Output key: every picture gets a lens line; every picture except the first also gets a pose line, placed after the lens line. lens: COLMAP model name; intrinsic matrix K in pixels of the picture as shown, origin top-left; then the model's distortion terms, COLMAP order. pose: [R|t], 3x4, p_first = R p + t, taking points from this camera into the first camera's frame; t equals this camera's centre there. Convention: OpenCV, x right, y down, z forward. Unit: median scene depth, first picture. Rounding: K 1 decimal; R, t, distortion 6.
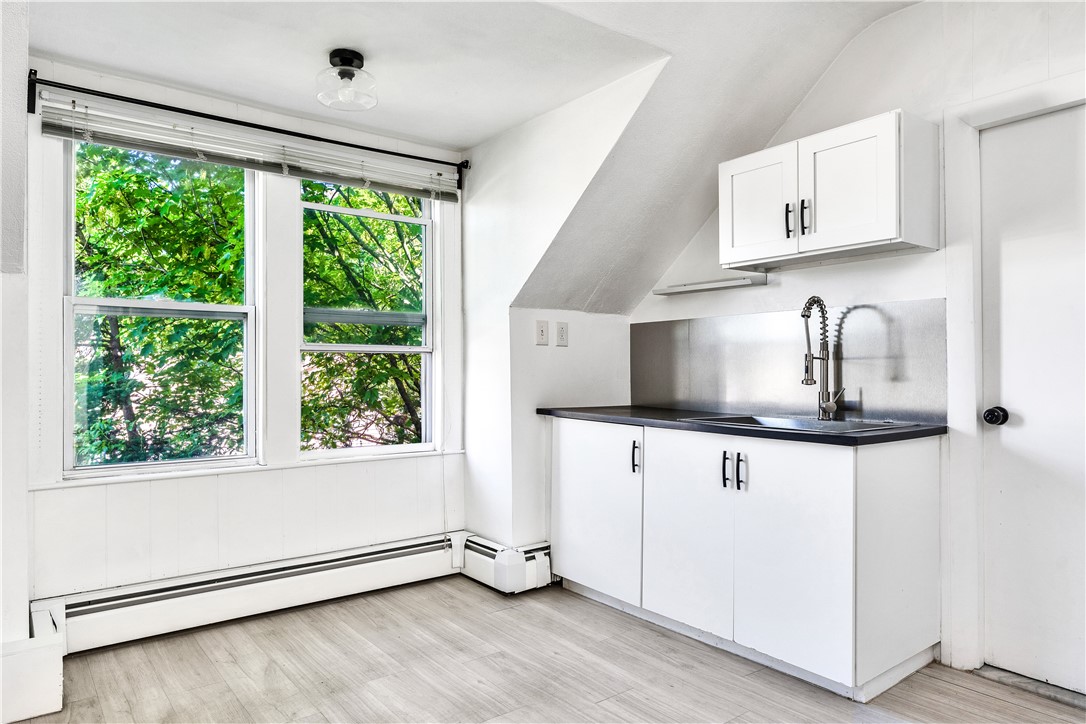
lens RADIAL K [[686.6, 0, 535.6], [0, 686.6, 363.5], [0, 0, 1]] dist [0.004425, 0.000113]
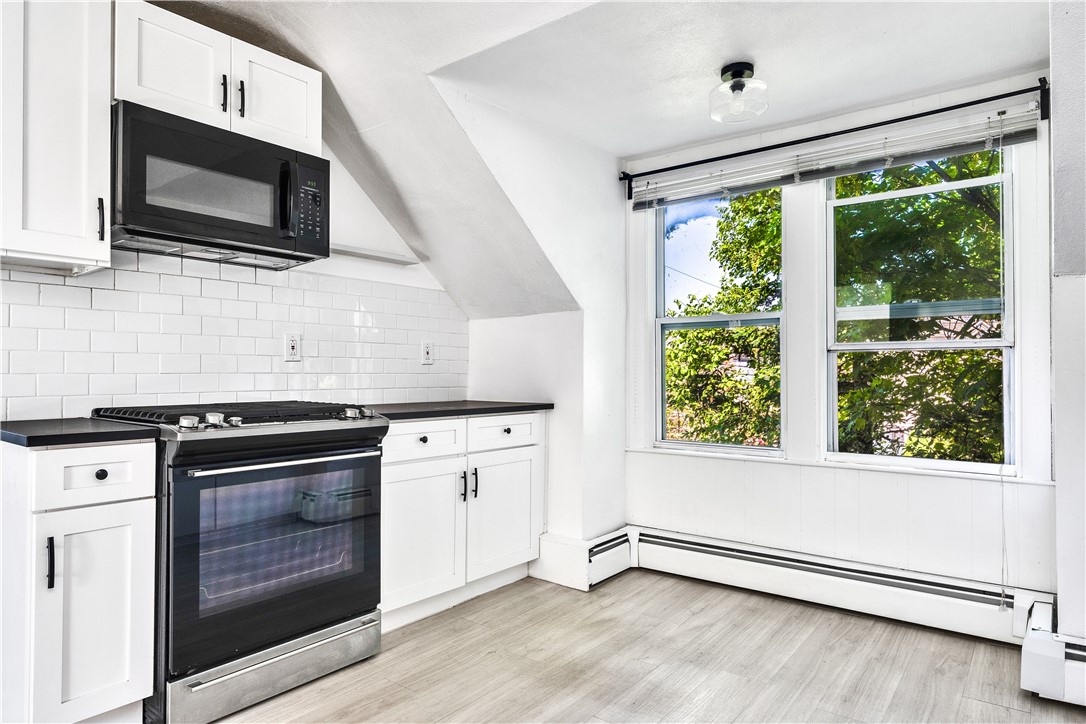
lens RADIAL K [[650.7, 0, 547.2], [0, 650.7, 363.4], [0, 0, 1]] dist [-0.002077, -0.000229]
pose [[0.262813, -0.013019, -0.964759, 0.475298], [0.009536, 0.999895, -0.010896, 0.006265], [0.964800, -0.006336, 0.262909, 0.366087]]
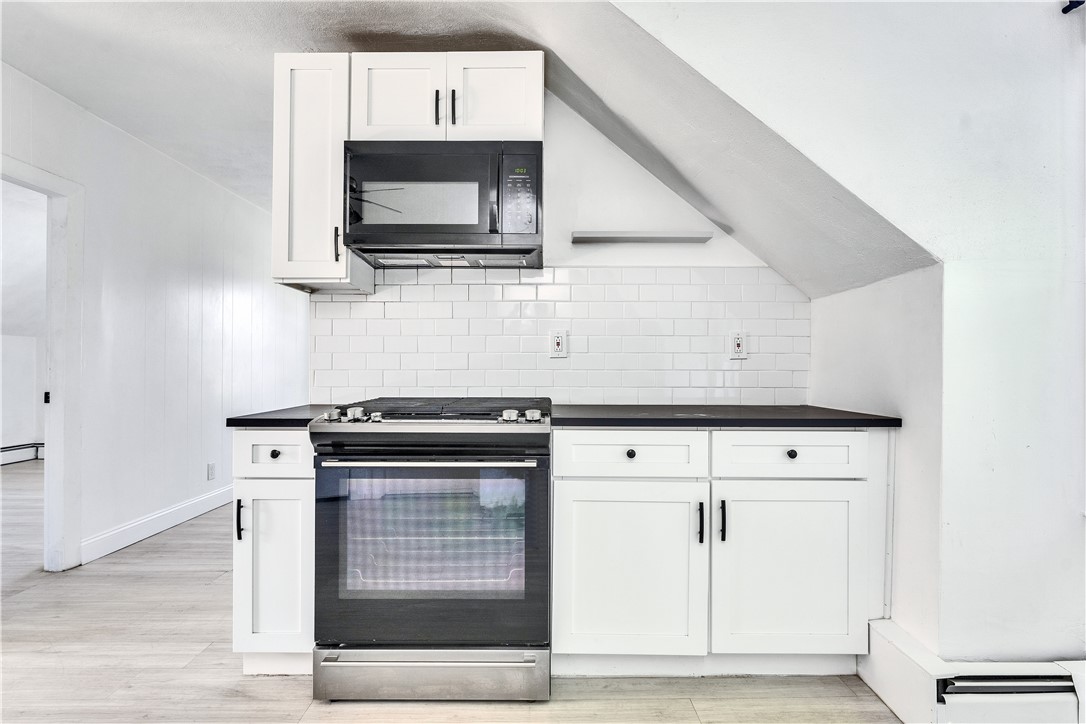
lens RADIAL K [[544.6, 0, 544.7], [0, 544.6, 363.1], [0, 0, 1]] dist [0.000845, 0.000921]
pose [[-0.599964, -0.007662, -0.799991, 0.118016], [0.007214, 0.999862, -0.014987, 0.008832], [0.799995, -0.014763, -0.599825, 0.703461]]
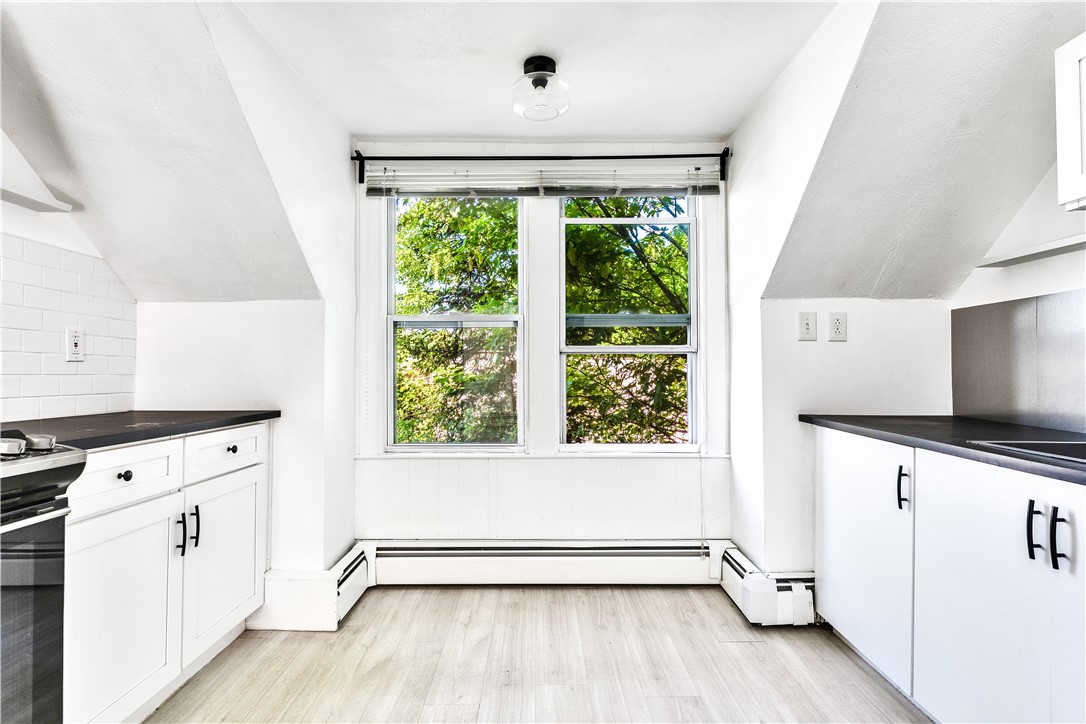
lens RADIAL K [[561.4, 0, 542.7], [0, 561.4, 364.2], [0, 0, 1]] dist [0.002733, -0.000371]
pose [[0.796365, -0.008423, -0.604758, 0.185671], [0.006687, 0.999965, -0.005123, 0.004229], [0.604779, 0.000036, 0.796393, 0.266095]]
